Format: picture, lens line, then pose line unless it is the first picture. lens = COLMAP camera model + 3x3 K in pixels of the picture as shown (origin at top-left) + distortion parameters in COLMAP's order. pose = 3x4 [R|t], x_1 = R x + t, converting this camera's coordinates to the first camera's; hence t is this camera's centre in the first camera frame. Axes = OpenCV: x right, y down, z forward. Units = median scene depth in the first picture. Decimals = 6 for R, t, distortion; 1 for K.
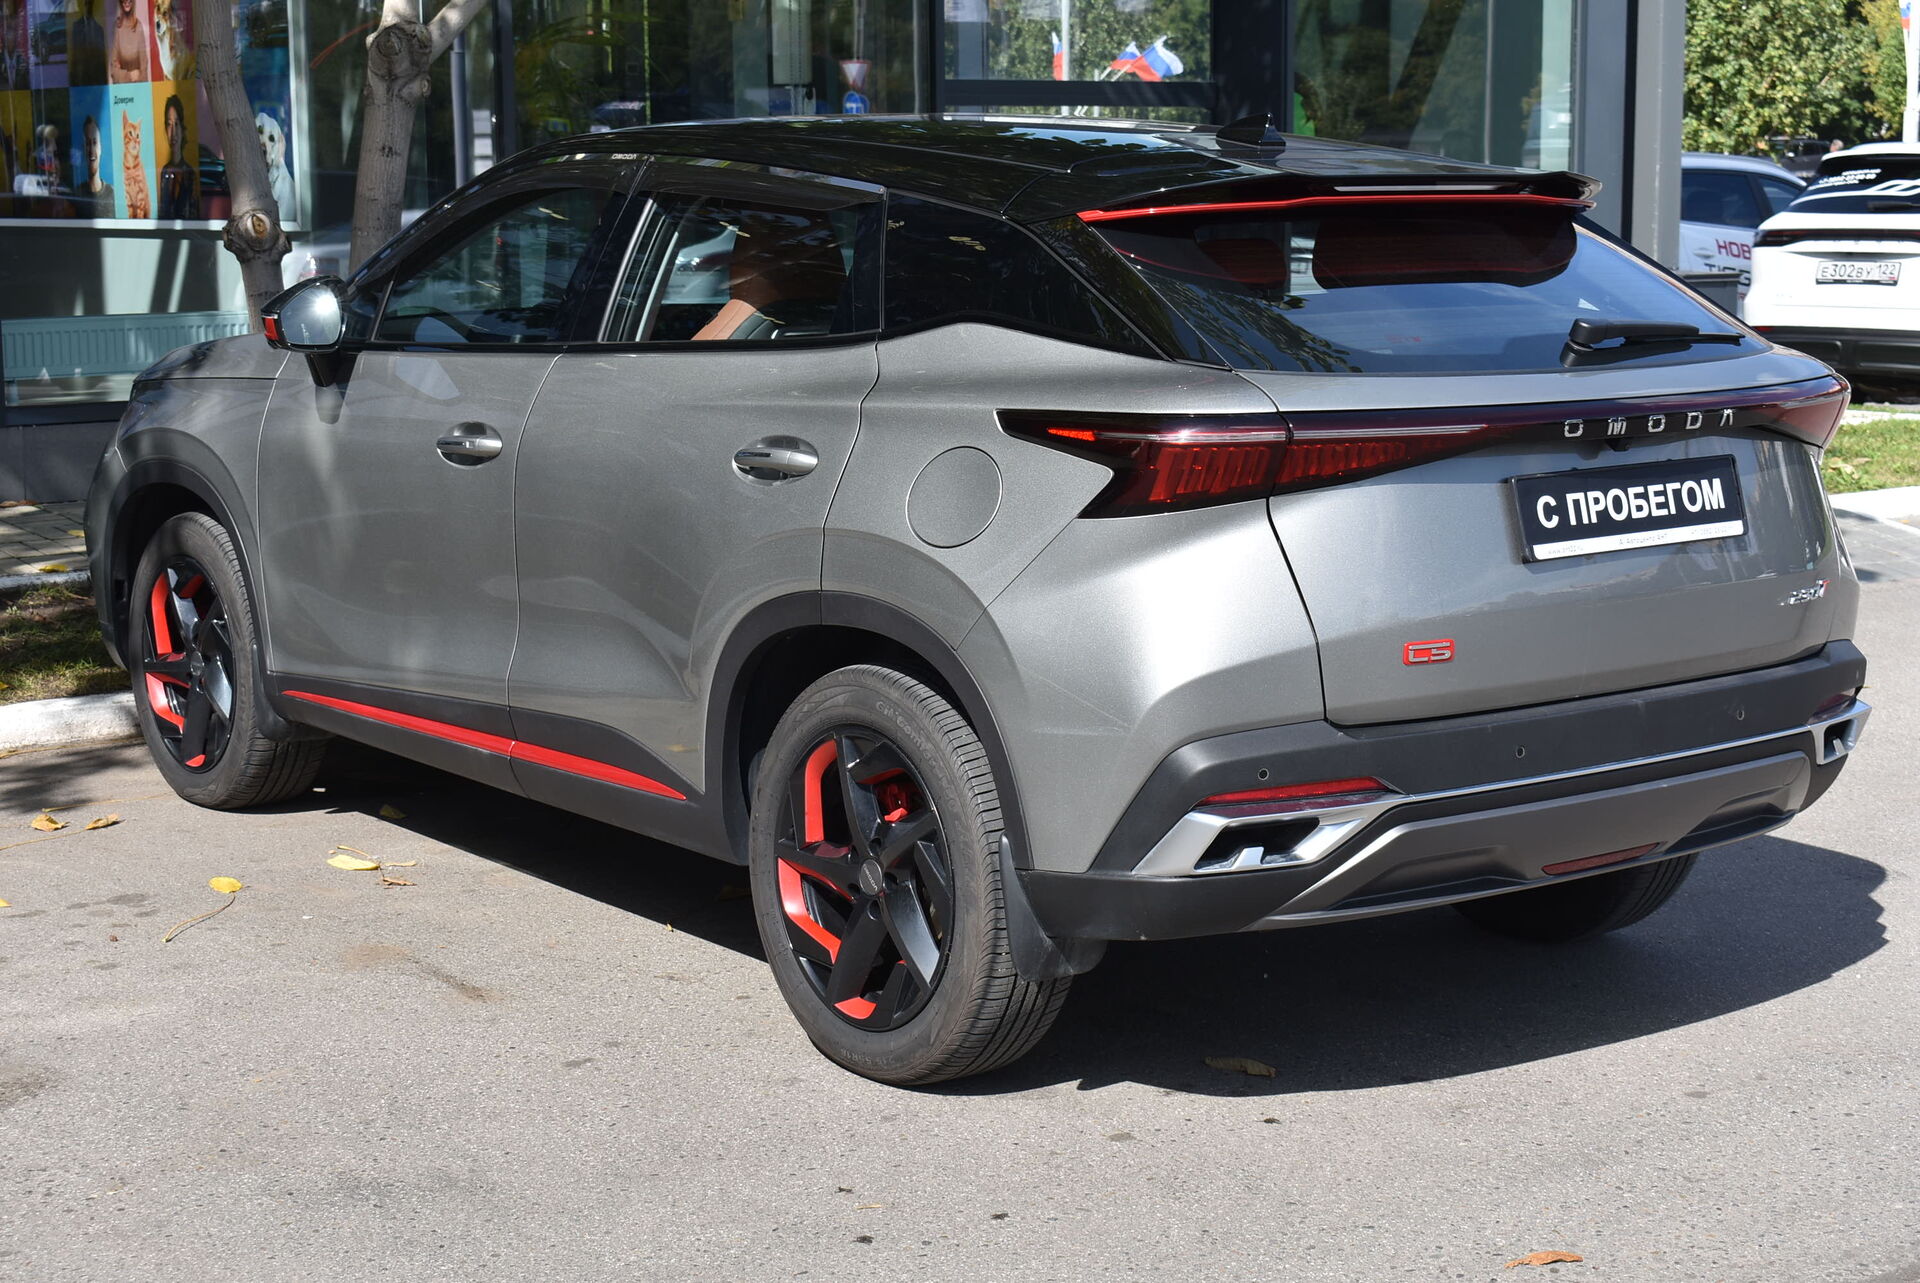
lens RADIAL K [[3170.4, 0, 960.3], [0, 3170.4, 643.0], [0, 0, 1]] dist [-0.033786, 0.000000]
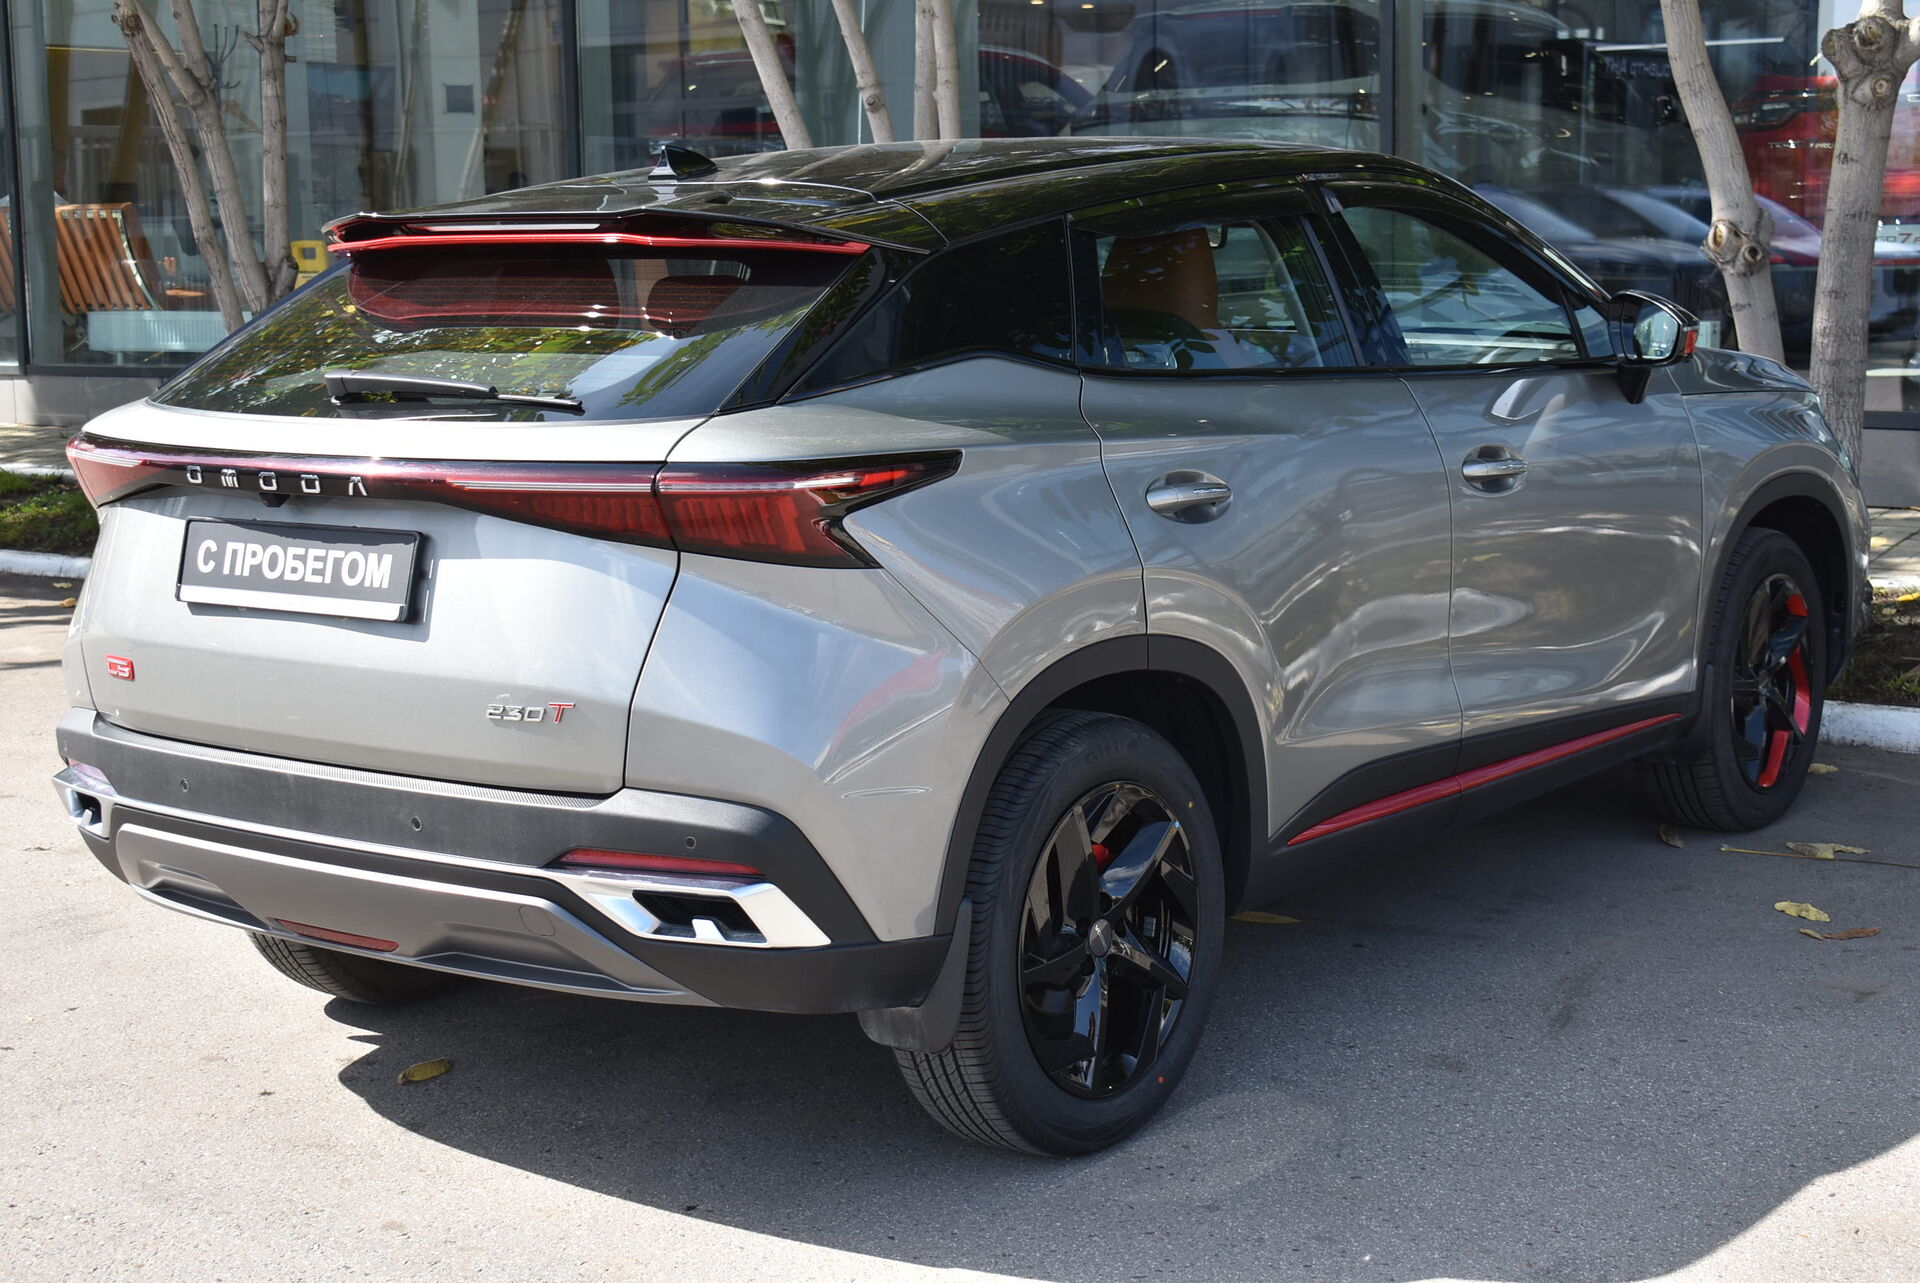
lens RADIAL K [[2861.1, 0, 960.8], [0, 2861.1, 639.8], [0, 0, 1]] dist [-0.003832, 0.000000]
pose [[0.256175, 0.134826, -0.957181, 1.093741], [-0.132794, 0.985745, 0.103310, -0.137555], [0.957466, 0.100643, 0.270427, 0.960033]]
